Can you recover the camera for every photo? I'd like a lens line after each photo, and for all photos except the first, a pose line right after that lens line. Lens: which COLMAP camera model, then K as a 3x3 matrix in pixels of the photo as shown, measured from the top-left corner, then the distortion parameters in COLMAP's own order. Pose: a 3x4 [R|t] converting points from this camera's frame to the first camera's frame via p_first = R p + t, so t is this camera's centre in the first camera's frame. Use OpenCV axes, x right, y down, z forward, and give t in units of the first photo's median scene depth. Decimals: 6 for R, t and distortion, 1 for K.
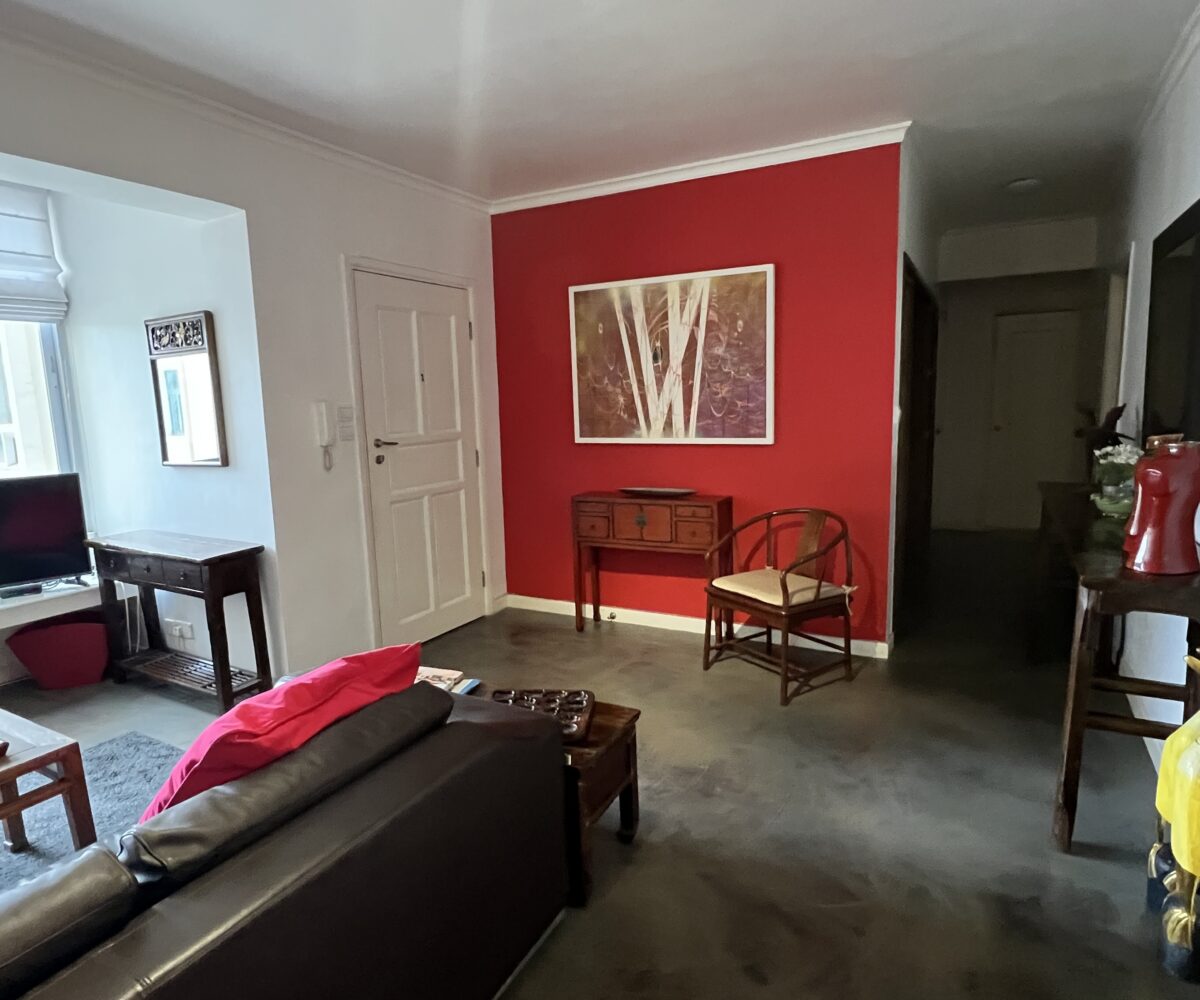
lens RADIAL K [[712.1, 0, 601.9], [0, 712.1, 502.1], [0, 0, 1]] dist [0.002874, -0.002443]
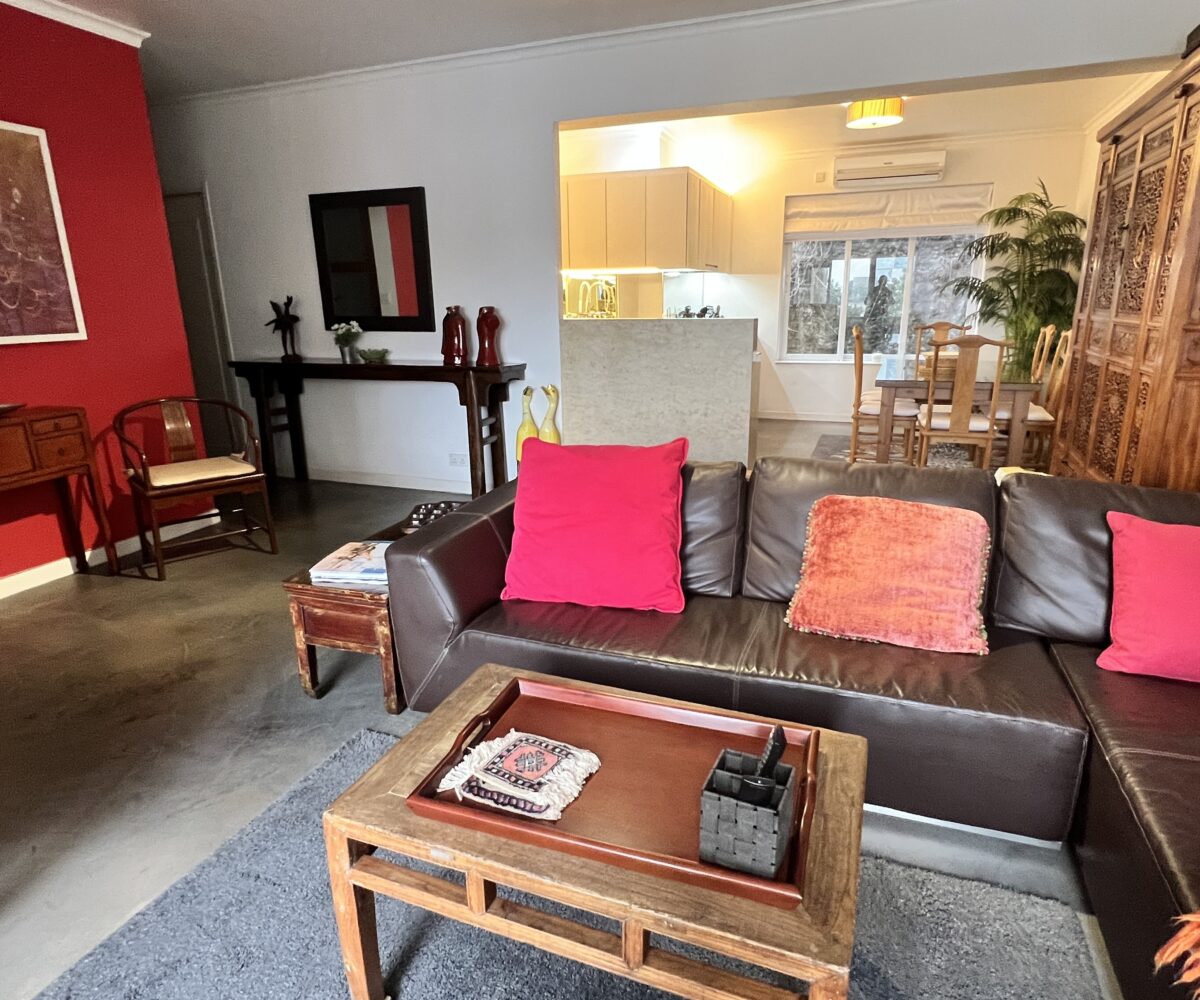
lens RADIAL K [[712.1, 0, 606.7], [0, 712.1, 500.7], [0, 0, 1]] dist [0.002874, -0.002443]
pose [[-0.146085, -0.239028, 0.959961, -0.760957], [0.162082, 0.951475, 0.261581, -0.015035], [-0.975904, 0.193805, -0.100254, 0.465563]]
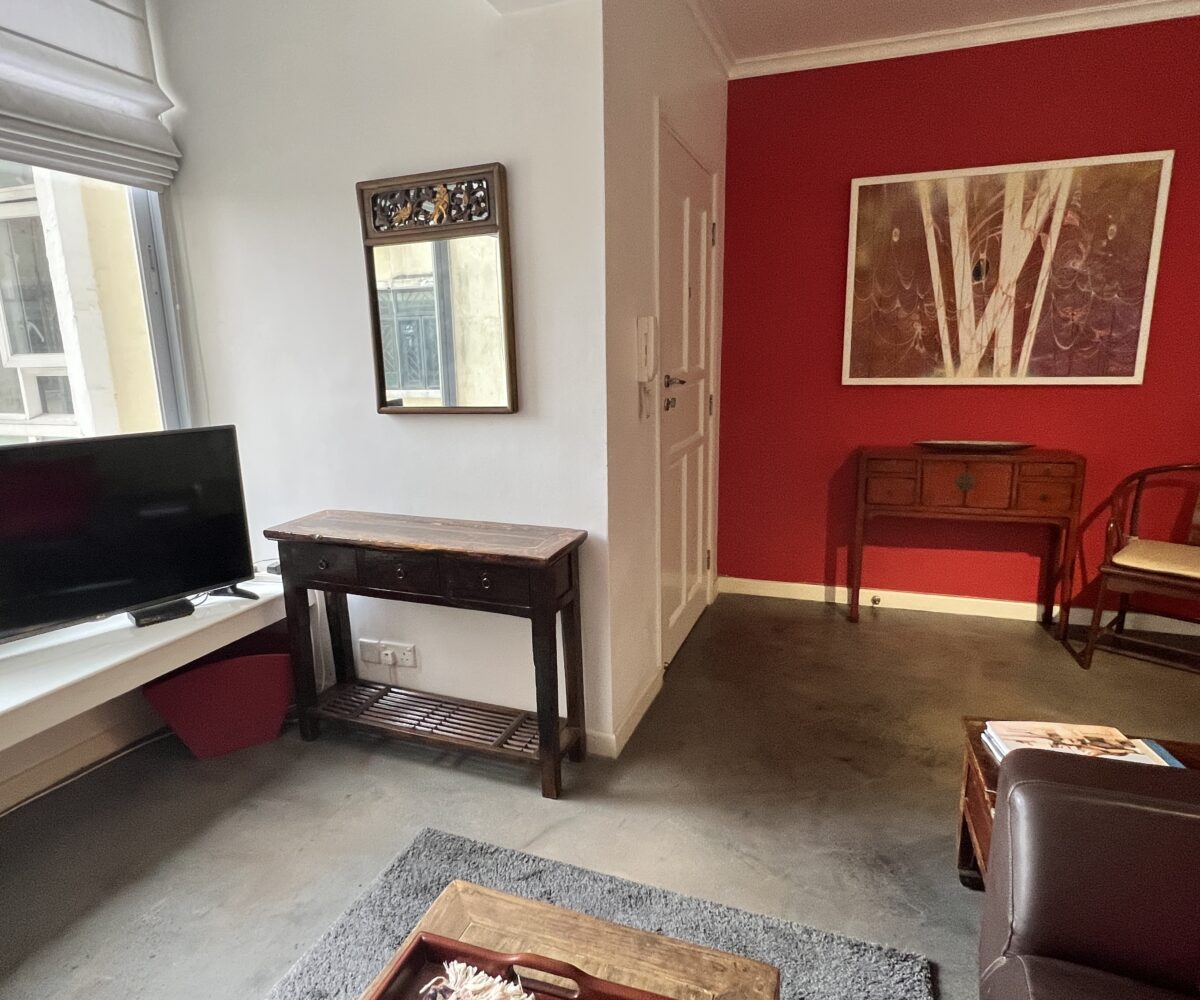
lens RADIAL K [[712.1, 0, 602.8], [0, 712.1, 501.2], [0, 0, 1]] dist [0.002874, -0.002443]
pose [[0.987535, -0.022878, 0.155726, -0.472337], [0.013768, 0.998143, 0.059331, -0.005617], [-0.156794, -0.056447, 0.986017, 0.287300]]
